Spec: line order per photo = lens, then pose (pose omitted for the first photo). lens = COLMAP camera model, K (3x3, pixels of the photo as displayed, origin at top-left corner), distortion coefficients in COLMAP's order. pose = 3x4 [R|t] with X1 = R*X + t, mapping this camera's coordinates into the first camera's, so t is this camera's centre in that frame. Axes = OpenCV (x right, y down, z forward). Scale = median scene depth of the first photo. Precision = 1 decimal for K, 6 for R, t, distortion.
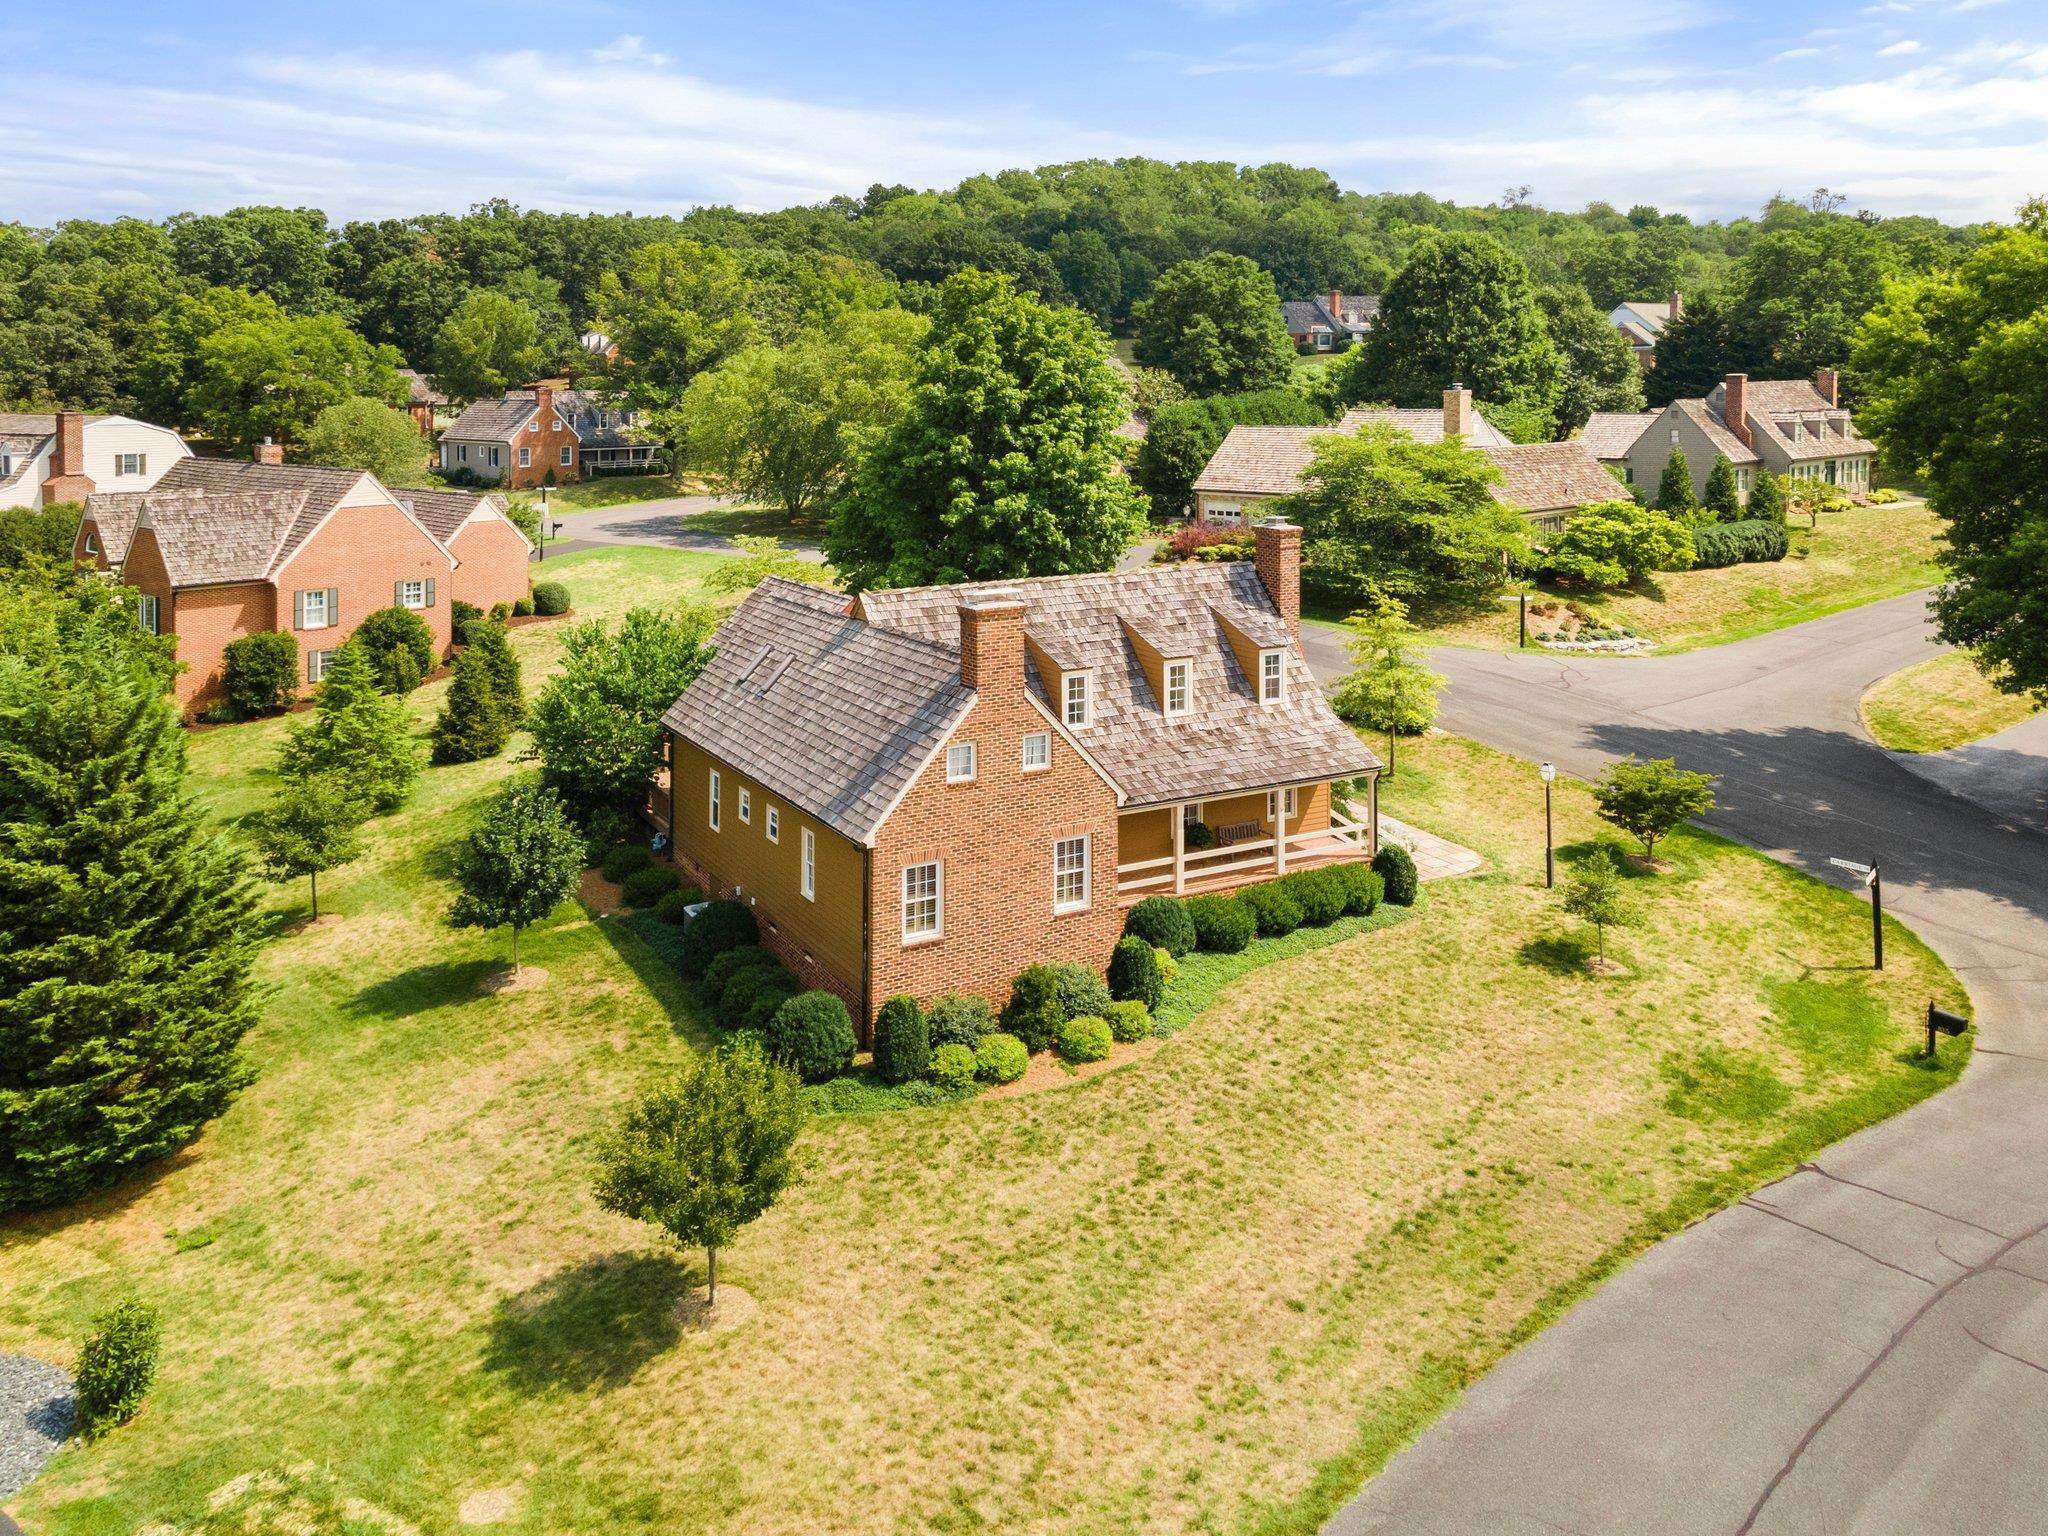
lens RADIAL K [[1487.8, 0, 1021.4], [0, 1487.8, 697.9], [0, 0, 1]] dist [0.033109, 0.009434]
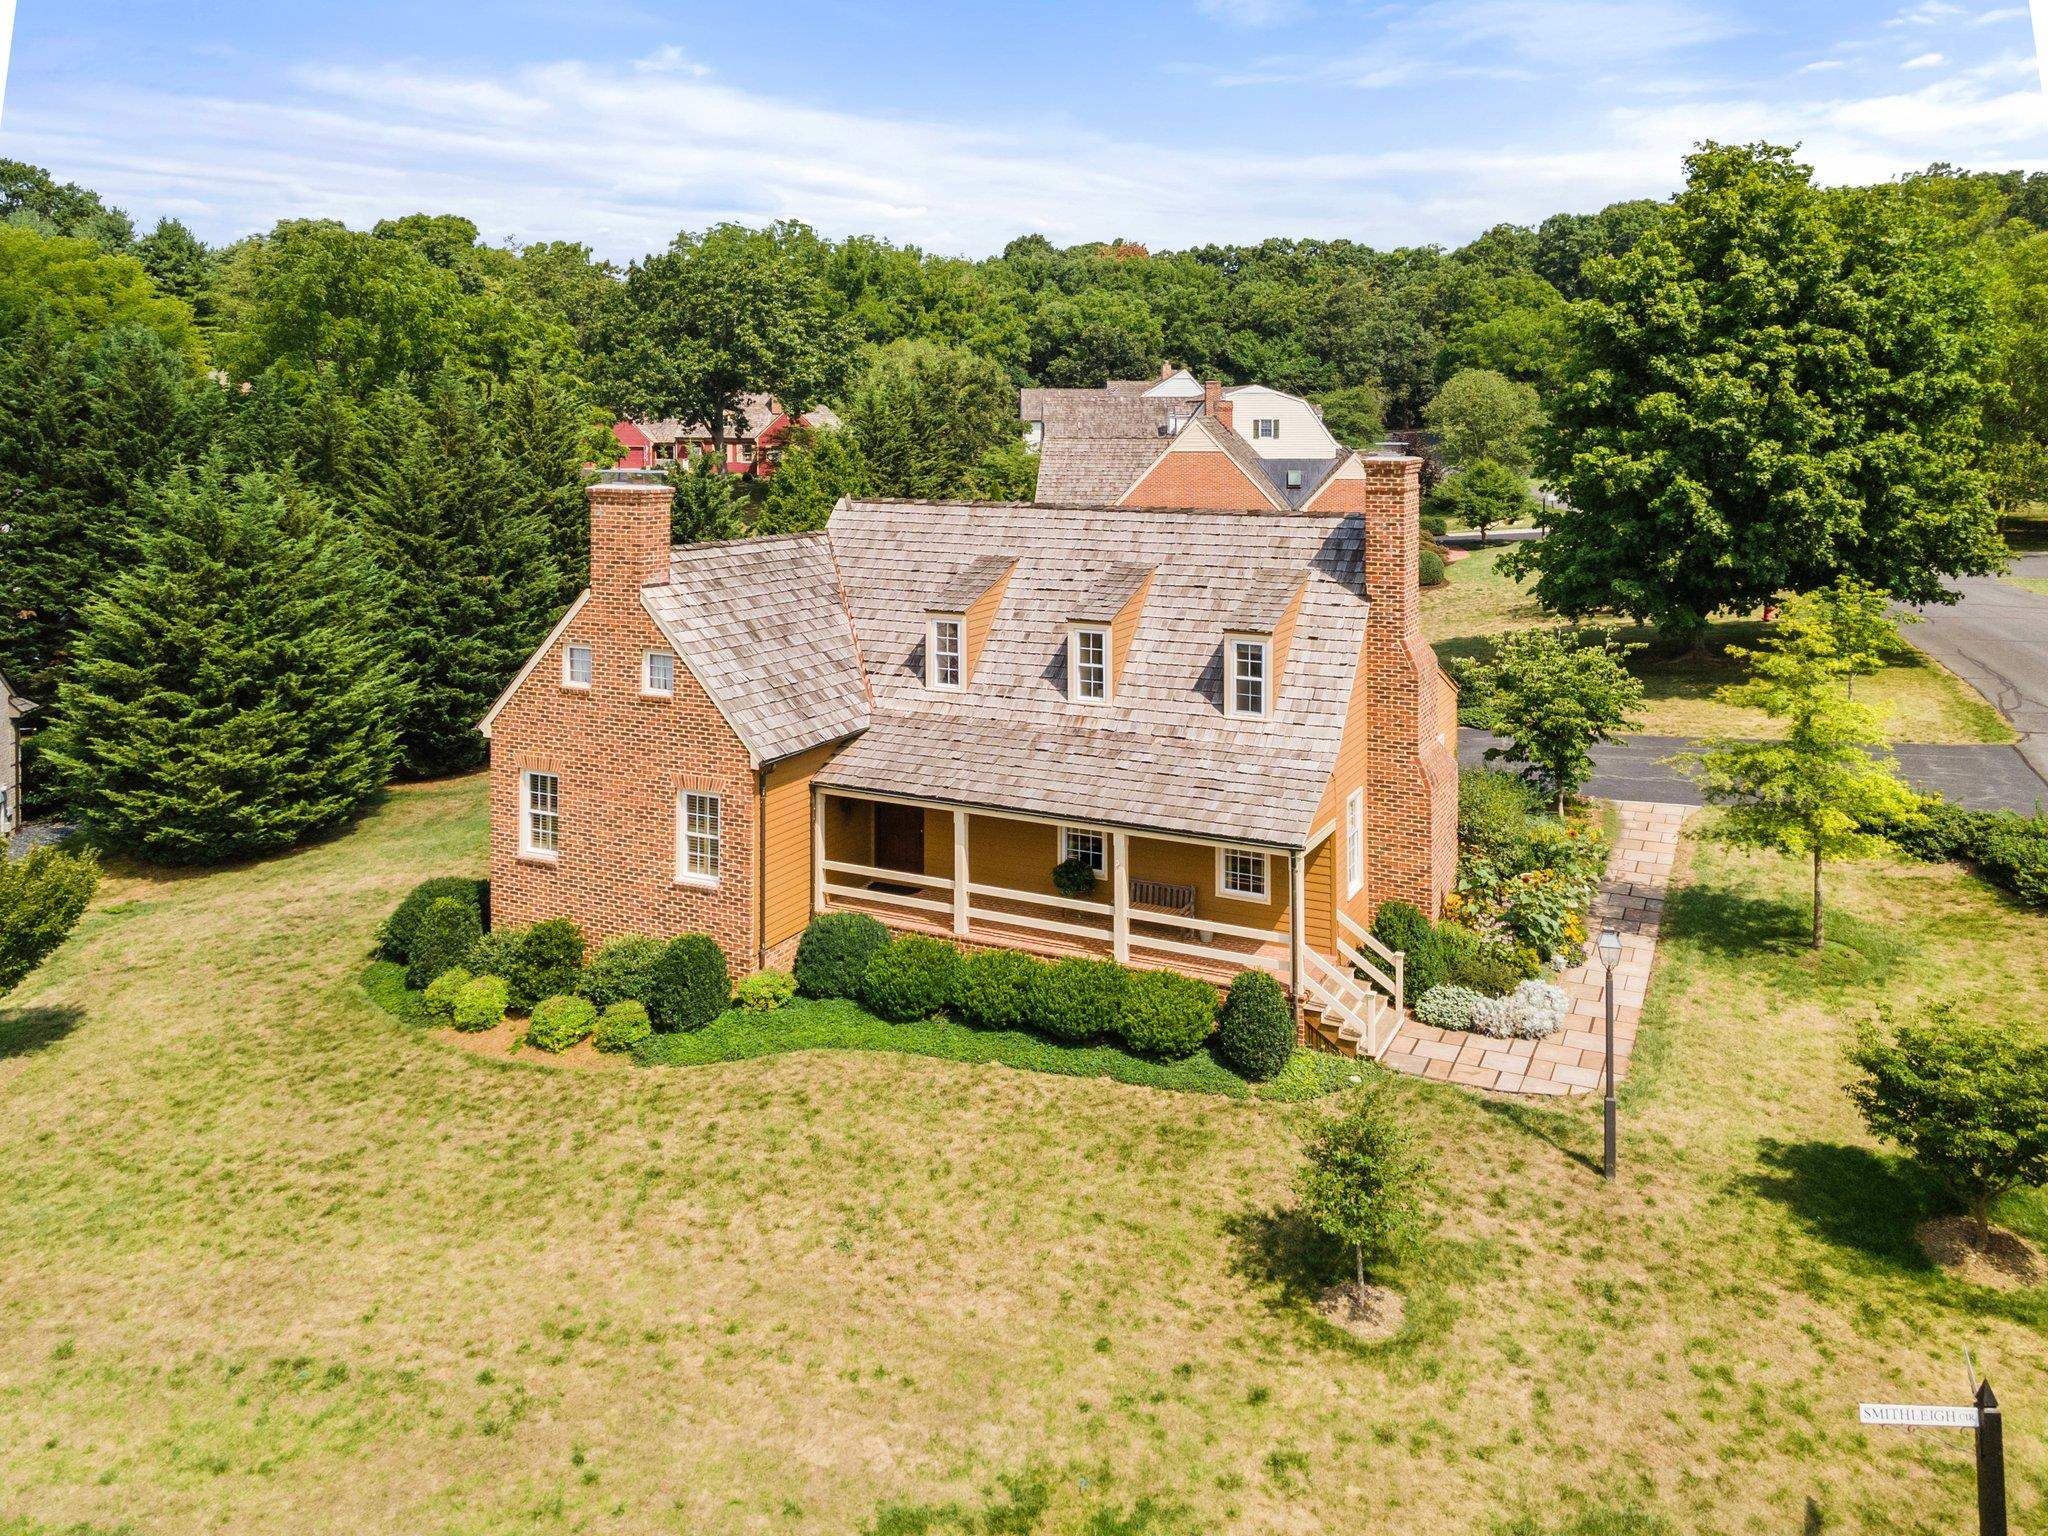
lens RADIAL K [[1487.8, 0, 1021.4], [0, 1487.8, 697.9], [0, 0, 1]] dist [0.033109, 0.009434]
pose [[0.606692, 0.170406, -0.776458, 0.642445], [-0.173777, 0.981560, 0.079637, -0.042168], [0.775711, 0.086615, 0.625117, 0.543148]]
